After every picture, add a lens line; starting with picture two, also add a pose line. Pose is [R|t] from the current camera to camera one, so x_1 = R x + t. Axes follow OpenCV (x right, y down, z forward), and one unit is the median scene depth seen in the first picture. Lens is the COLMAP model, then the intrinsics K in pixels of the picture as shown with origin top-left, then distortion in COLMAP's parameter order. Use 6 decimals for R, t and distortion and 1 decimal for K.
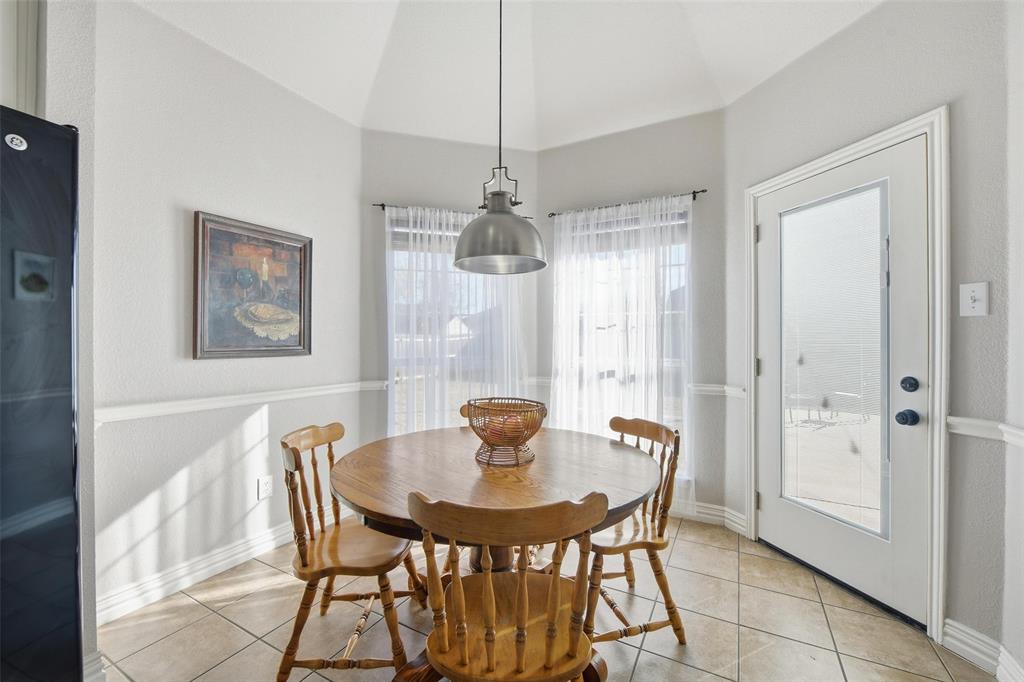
lens RADIAL K [[411.3, 0, 517.8], [0, 411.3, 339.2], [0, 0, 1]] dist [-0.011231, 0.000018]
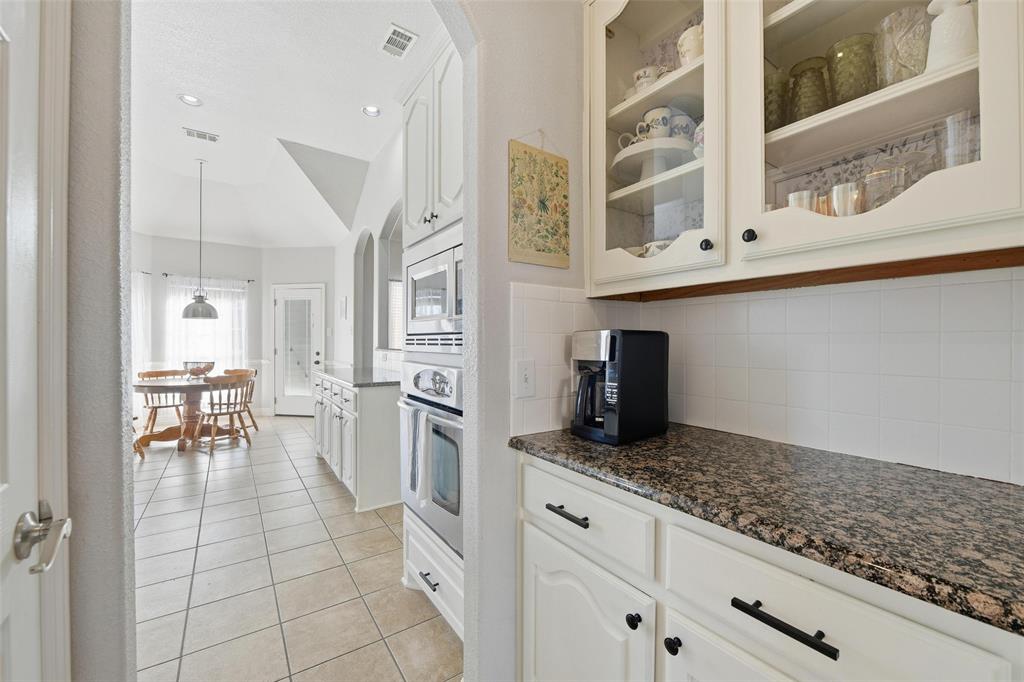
lens RADIAL K [[406.2, 0, 516.7], [0, 406.2, 343.4], [0, 0, 1]] dist [-0.008803, 0.000035]
pose [[0.444647, -0.001829, 0.895704, -1.453170], [-0.008695, 0.999942, 0.006358, -0.022487], [-0.895664, -0.010615, 0.444606, -2.136806]]
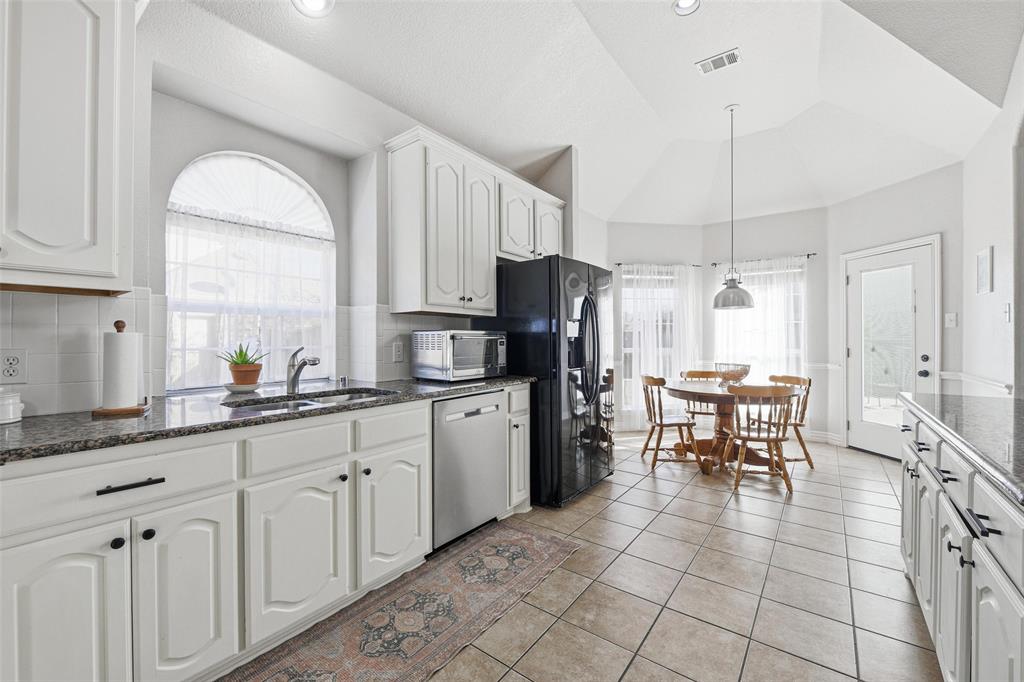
lens RADIAL K [[411.3, 0, 517.8], [0, 411.3, 339.2], [0, 0, 1]] dist [-0.011231, 0.000018]
pose [[0.988089, -0.002435, -0.153862, -0.783571], [0.003036, 0.999989, 0.003675, -0.005001], [0.153851, -0.004099, 0.988085, -1.364305]]
